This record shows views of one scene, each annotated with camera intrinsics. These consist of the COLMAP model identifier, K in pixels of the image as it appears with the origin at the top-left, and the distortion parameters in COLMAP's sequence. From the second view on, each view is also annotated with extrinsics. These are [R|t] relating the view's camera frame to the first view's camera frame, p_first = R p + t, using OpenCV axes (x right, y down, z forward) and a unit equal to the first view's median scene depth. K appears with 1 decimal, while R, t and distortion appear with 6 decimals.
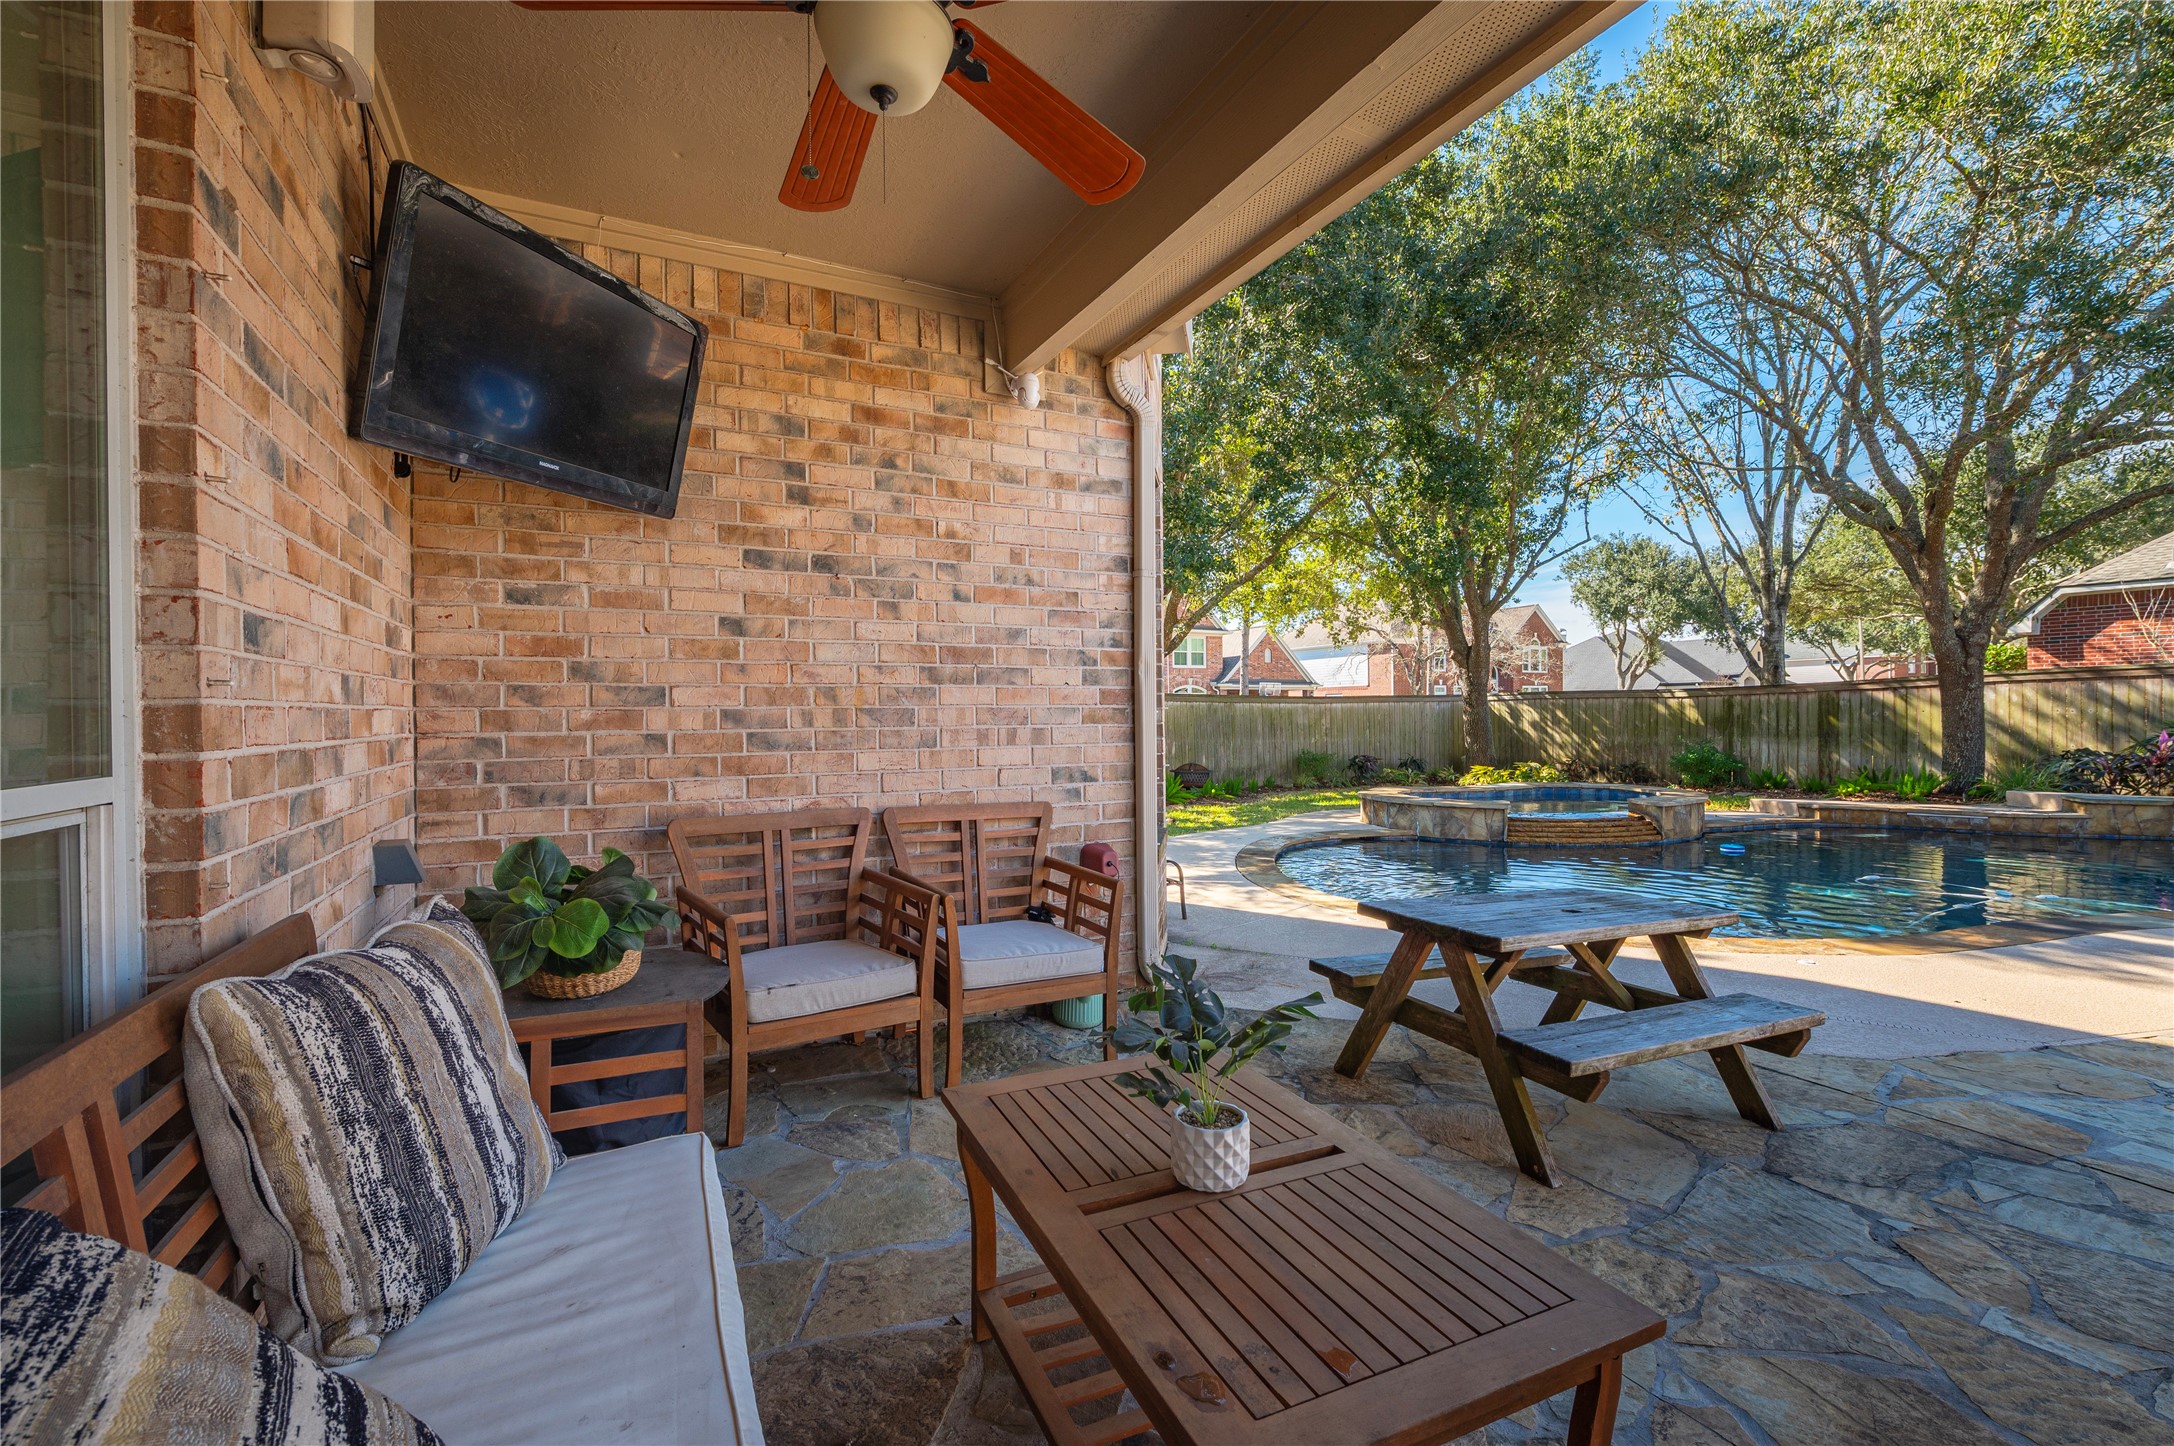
lens RADIAL K [[925.0, 0, 1106.7], [0, 925.0, 723.3], [0, 0, 1]] dist [-0.009385, 0.000007]
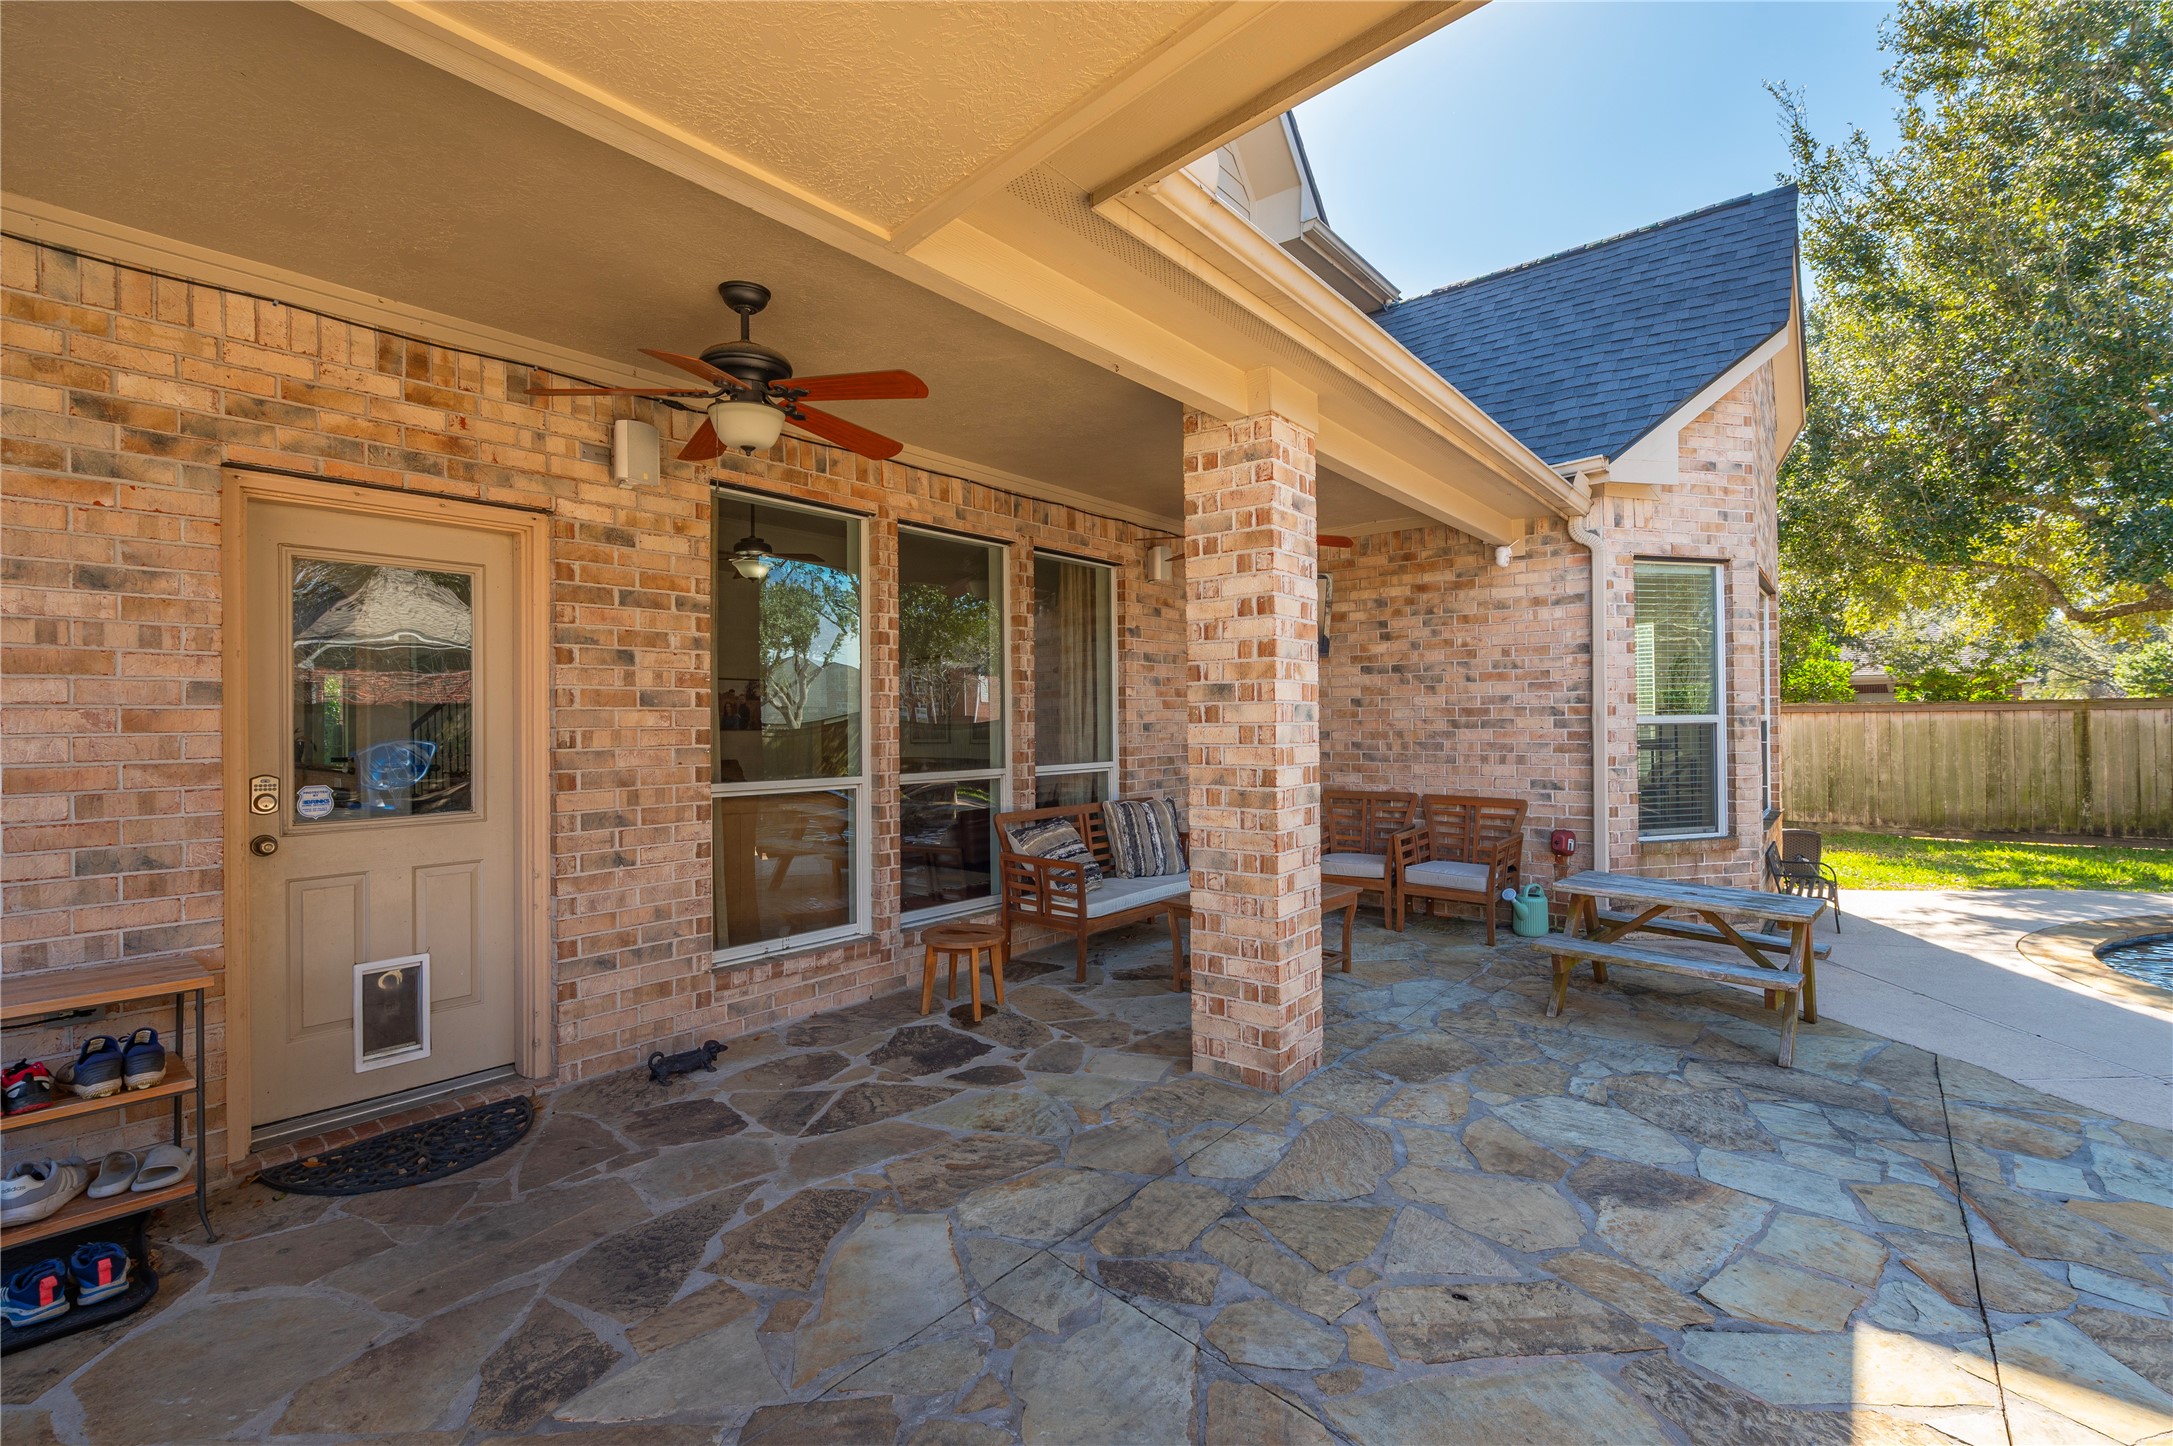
lens RADIAL K [[945.2, 0, 1104.7], [0, 945.2, 725.6], [0, 0, 1]] dist [-0.002102, -0.000244]
pose [[0.414822, 0.006339, -0.909880, 1.250429], [-0.004345, 0.999978, 0.004986, -0.056708], [0.909892, 0.001885, 0.414841, -0.404037]]
